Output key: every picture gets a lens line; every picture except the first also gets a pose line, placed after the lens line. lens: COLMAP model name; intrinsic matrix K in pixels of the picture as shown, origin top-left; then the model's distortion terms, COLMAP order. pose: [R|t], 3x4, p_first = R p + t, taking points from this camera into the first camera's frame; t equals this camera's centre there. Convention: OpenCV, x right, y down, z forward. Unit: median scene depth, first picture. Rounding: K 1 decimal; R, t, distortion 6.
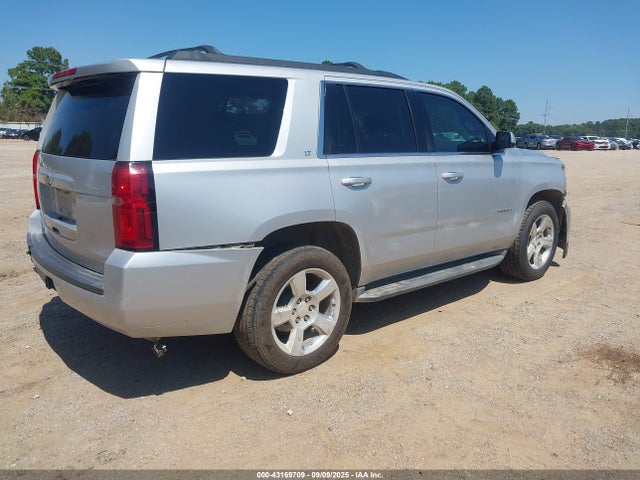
lens RADIAL K [[513.5, 0, 317.4], [0, 513.5, 244.4], [0, 0, 1]] dist [0.036257, -0.059242]
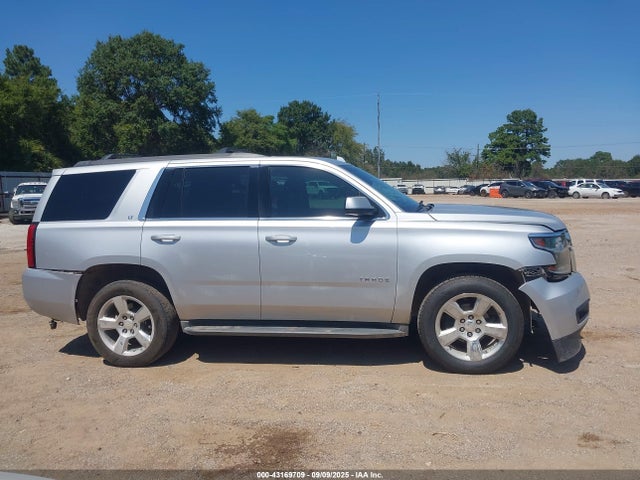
lens RADIAL K [[513.5, 0, 321.5], [0, 513.5, 238.4], [0, 0, 1]] dist [0.036257, -0.059242]
pose [[0.639822, 0.046466, -0.767117, 1.405986], [-0.131011, 0.990155, -0.049295, -0.110550], [0.757274, 0.132041, 0.639610, 0.448730]]
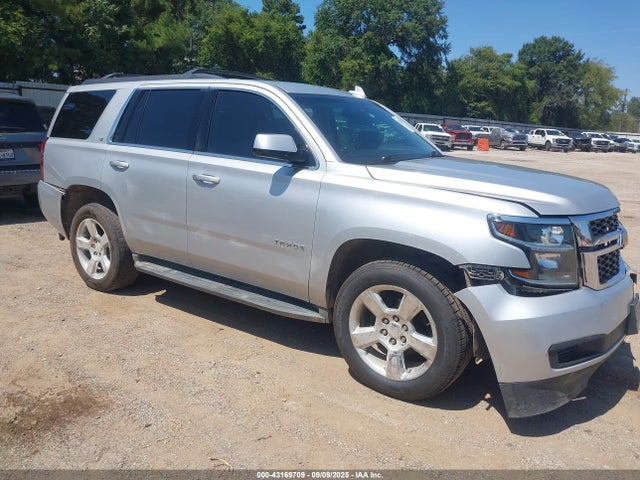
lens RADIAL K [[512.6, 0, 315.4], [0, 512.6, 238.6], [0, 0, 1]] dist [0.010103, -0.004055]
pose [[0.236333, 0.206687, -0.949435, 1.468161], [-0.253033, 0.956493, 0.145239, -0.259541], [0.938148, 0.205914, 0.278350, 1.157343]]
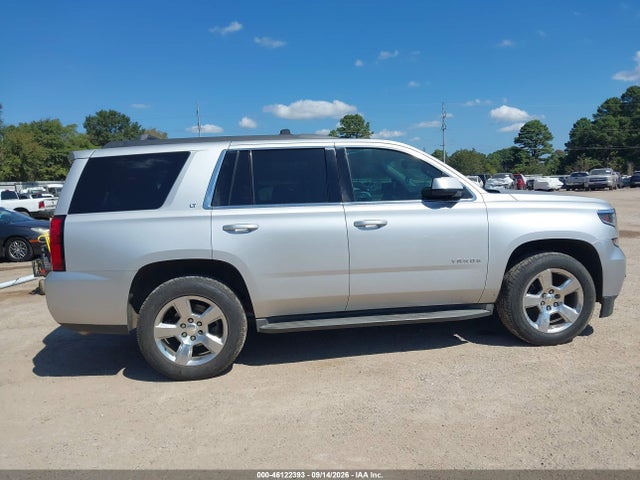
lens RADIAL K [[513.5, 0, 314.9], [0, 513.5, 228.3], [0, 0, 1]] dist [0.036257, -0.059242]
pose [[0.829434, 0.005931, -0.558573, 0.913464], [-0.072164, 0.992702, -0.096616, -0.017293], [0.553924, 0.120446, 0.823809, 0.101317]]
